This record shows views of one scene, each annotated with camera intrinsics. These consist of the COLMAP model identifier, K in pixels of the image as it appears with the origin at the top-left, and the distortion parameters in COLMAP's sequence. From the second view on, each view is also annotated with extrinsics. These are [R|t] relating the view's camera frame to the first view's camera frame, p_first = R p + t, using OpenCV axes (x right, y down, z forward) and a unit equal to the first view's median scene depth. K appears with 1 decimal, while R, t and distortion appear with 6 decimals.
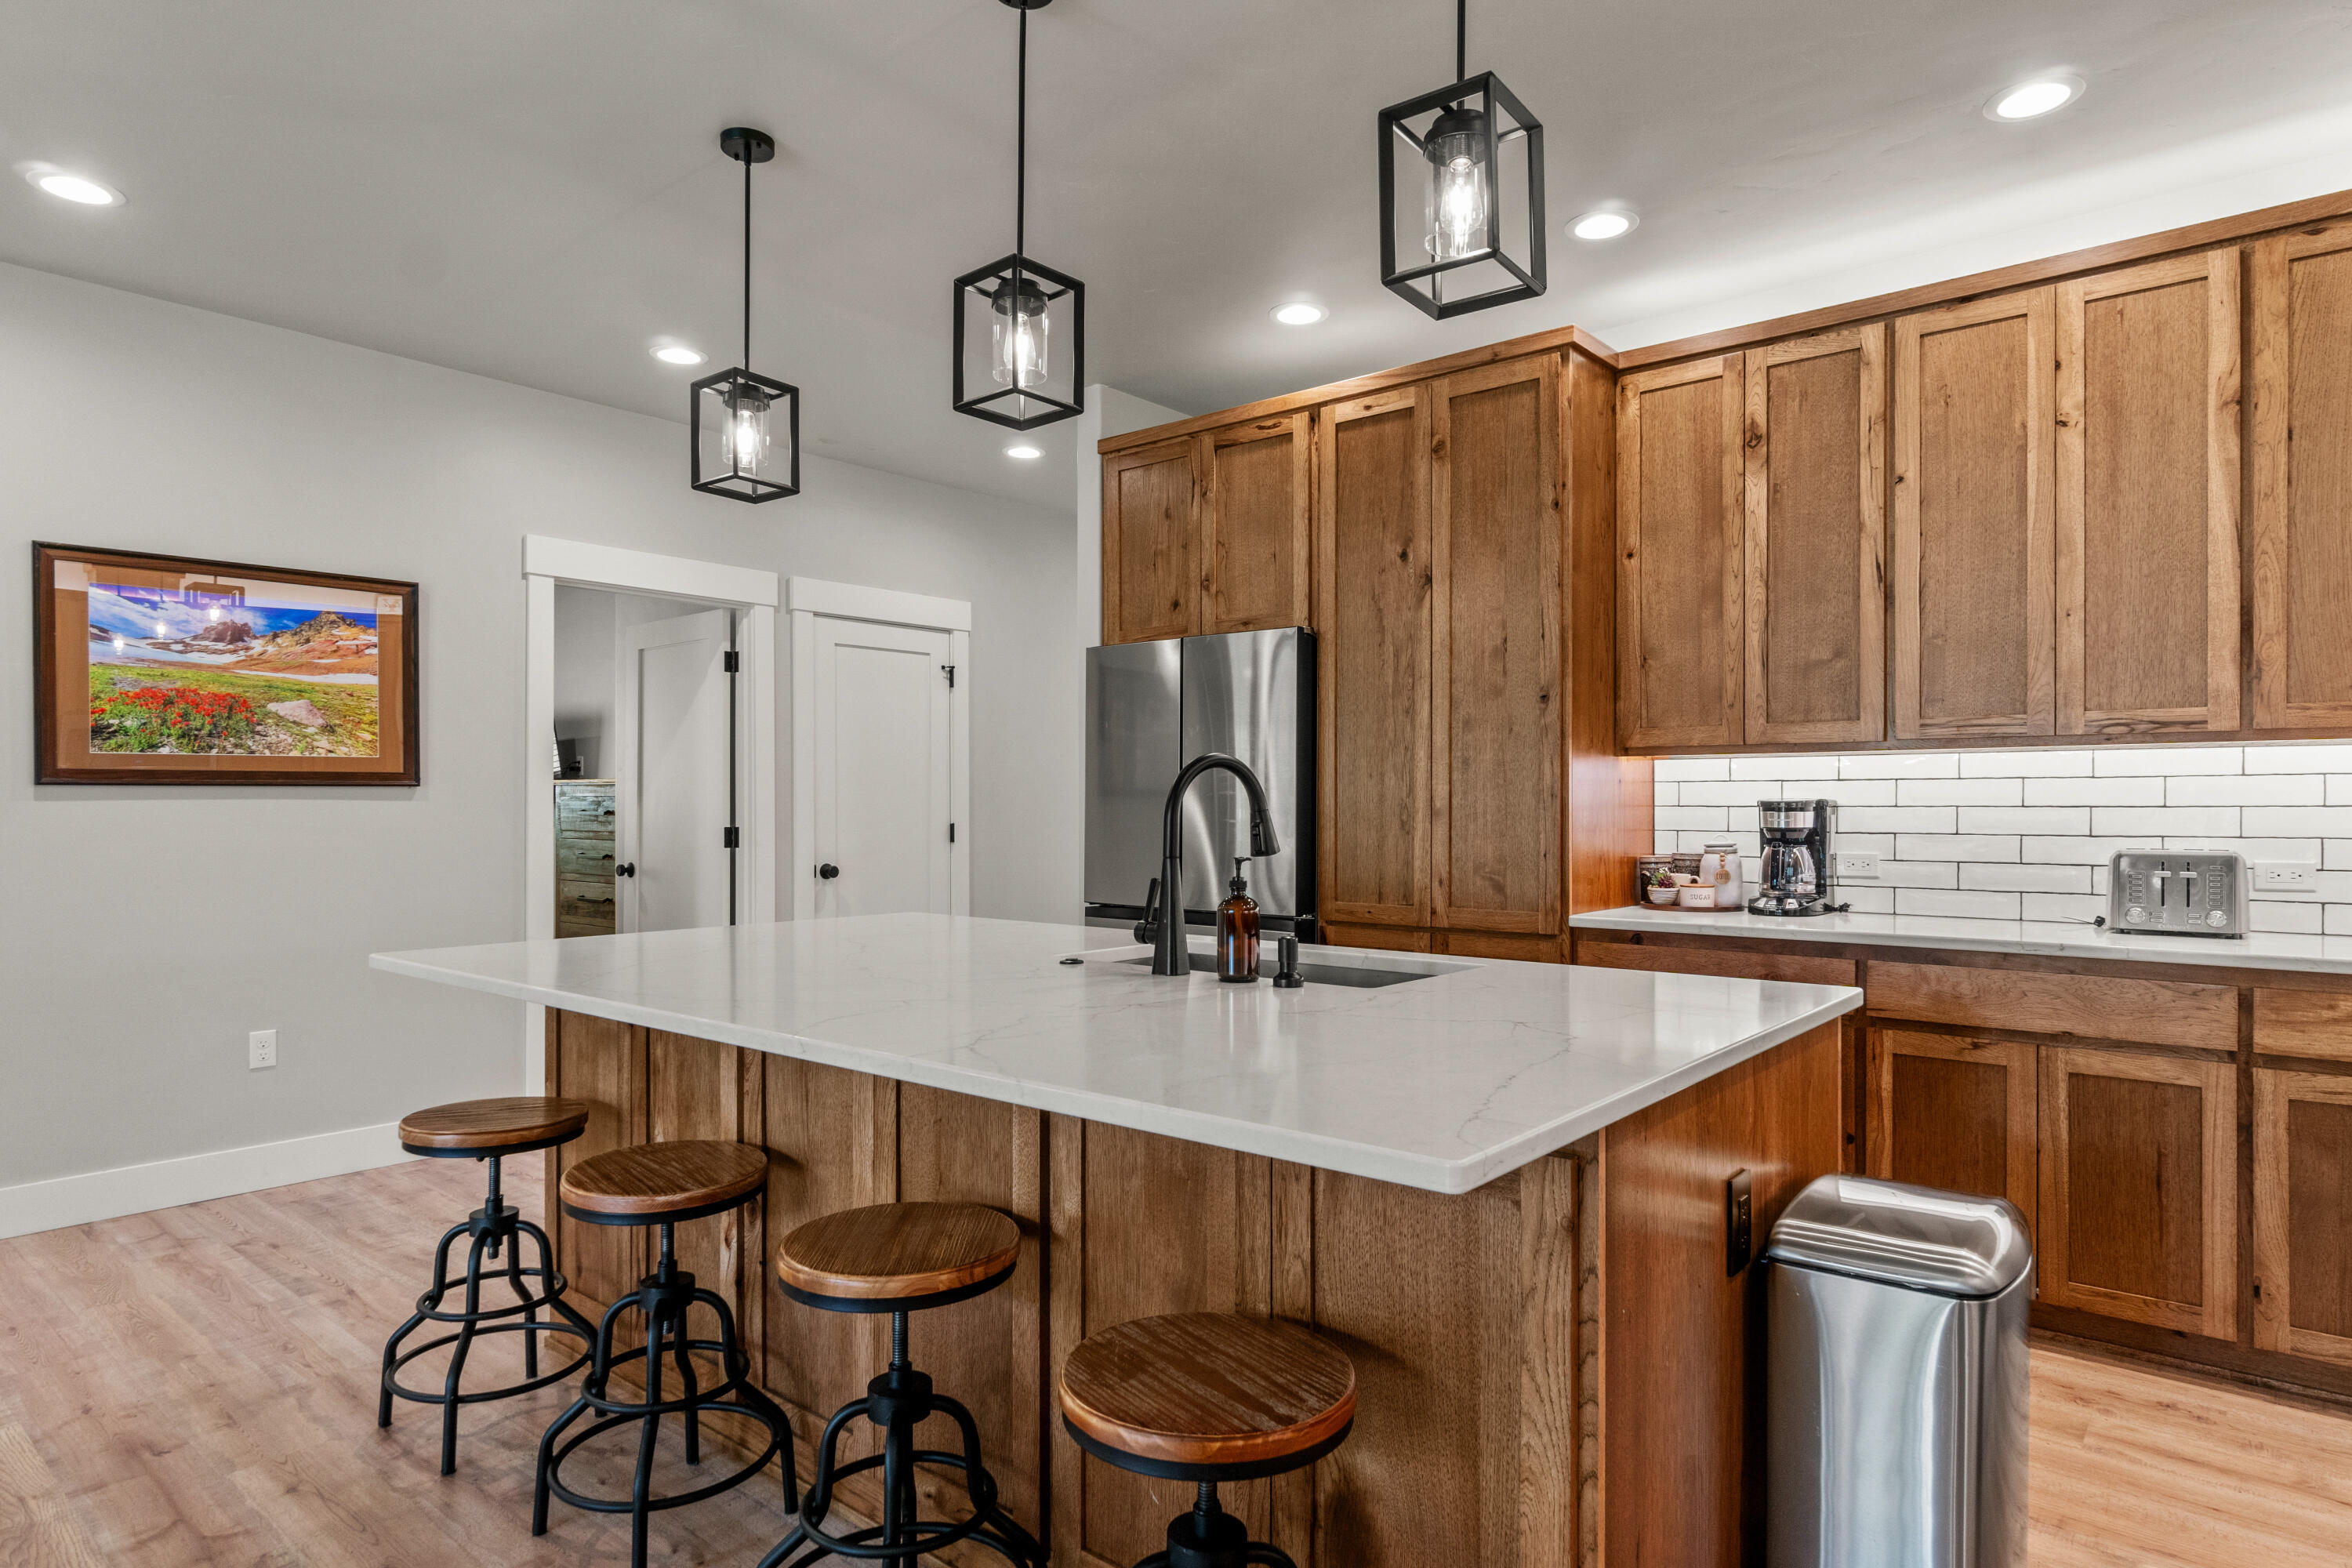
lens RADIAL K [[1299.8, 0, 1167.0], [0, 1299.8, 812.6], [0, 0, 1]] dist [-0.004605, 0.001613]
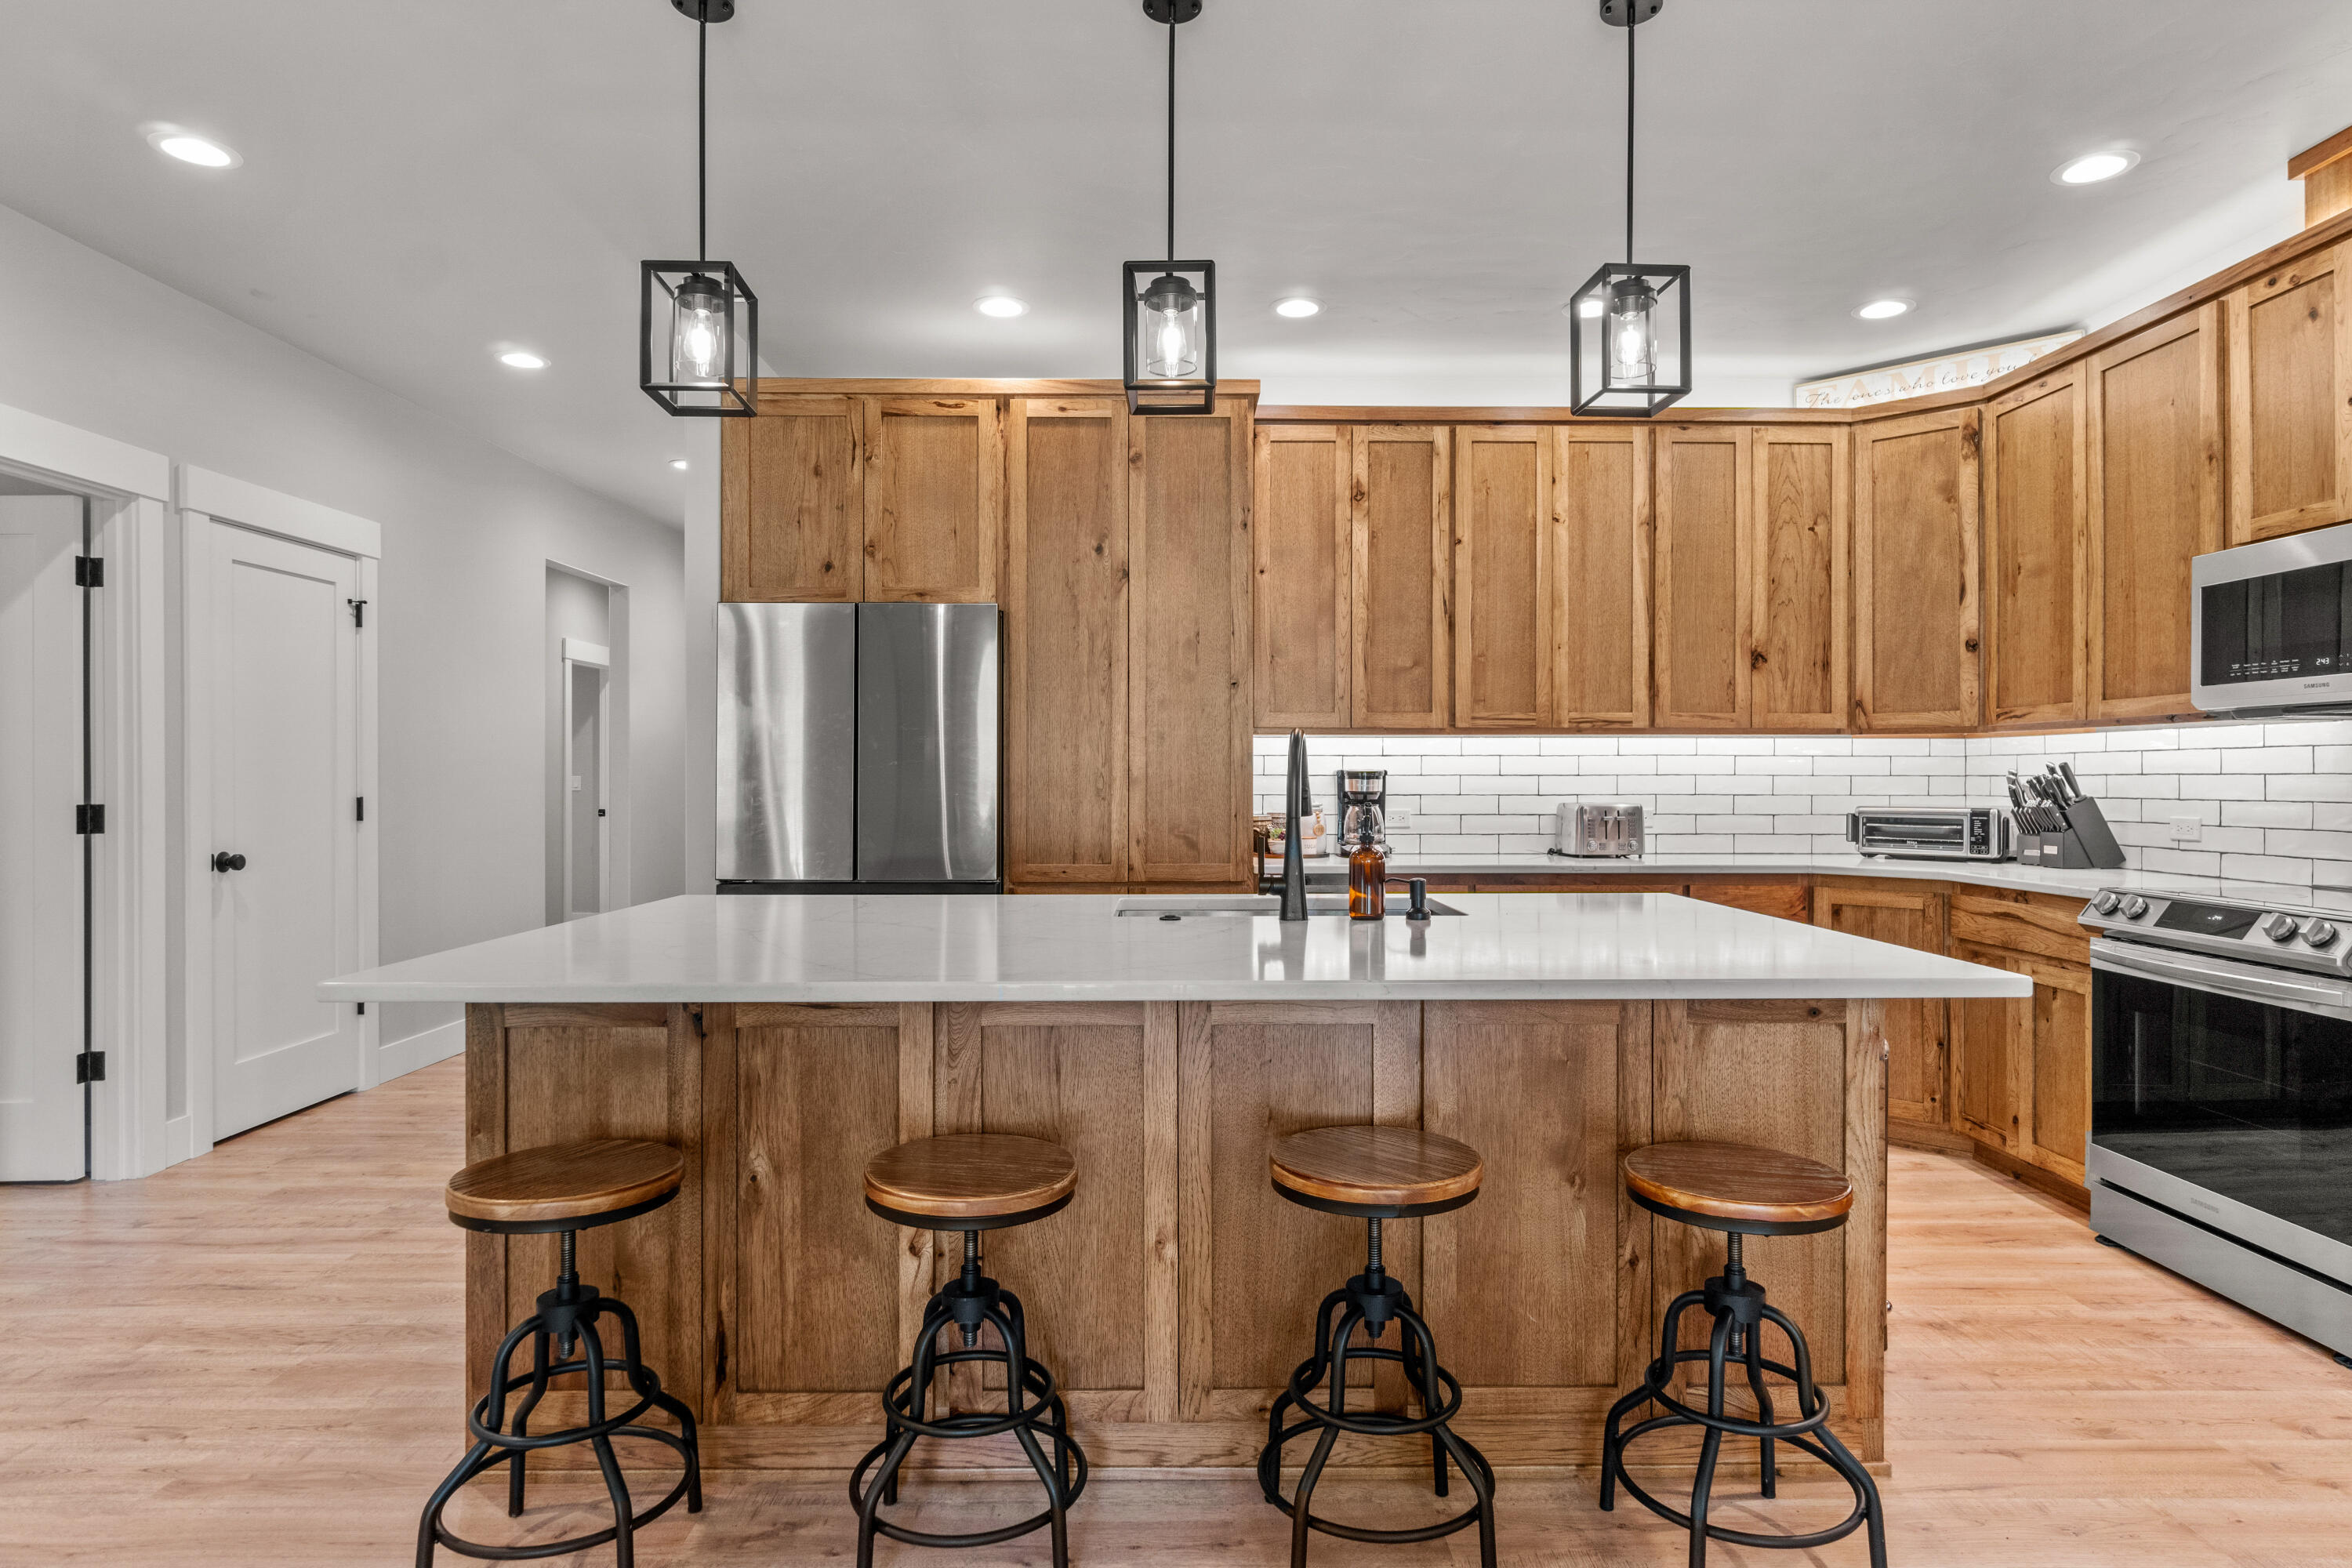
lens RADIAL K [[1299.8, 0, 1158.6], [0, 1299.8, 781.8], [0, 0, 1]] dist [-0.004605, 0.001613]
pose [[0.764626, -0.002853, 0.644468, -0.531187], [0.003360, 0.999994, 0.000441, 0.000486], [-0.644466, 0.001828, 0.764631, 0.126140]]
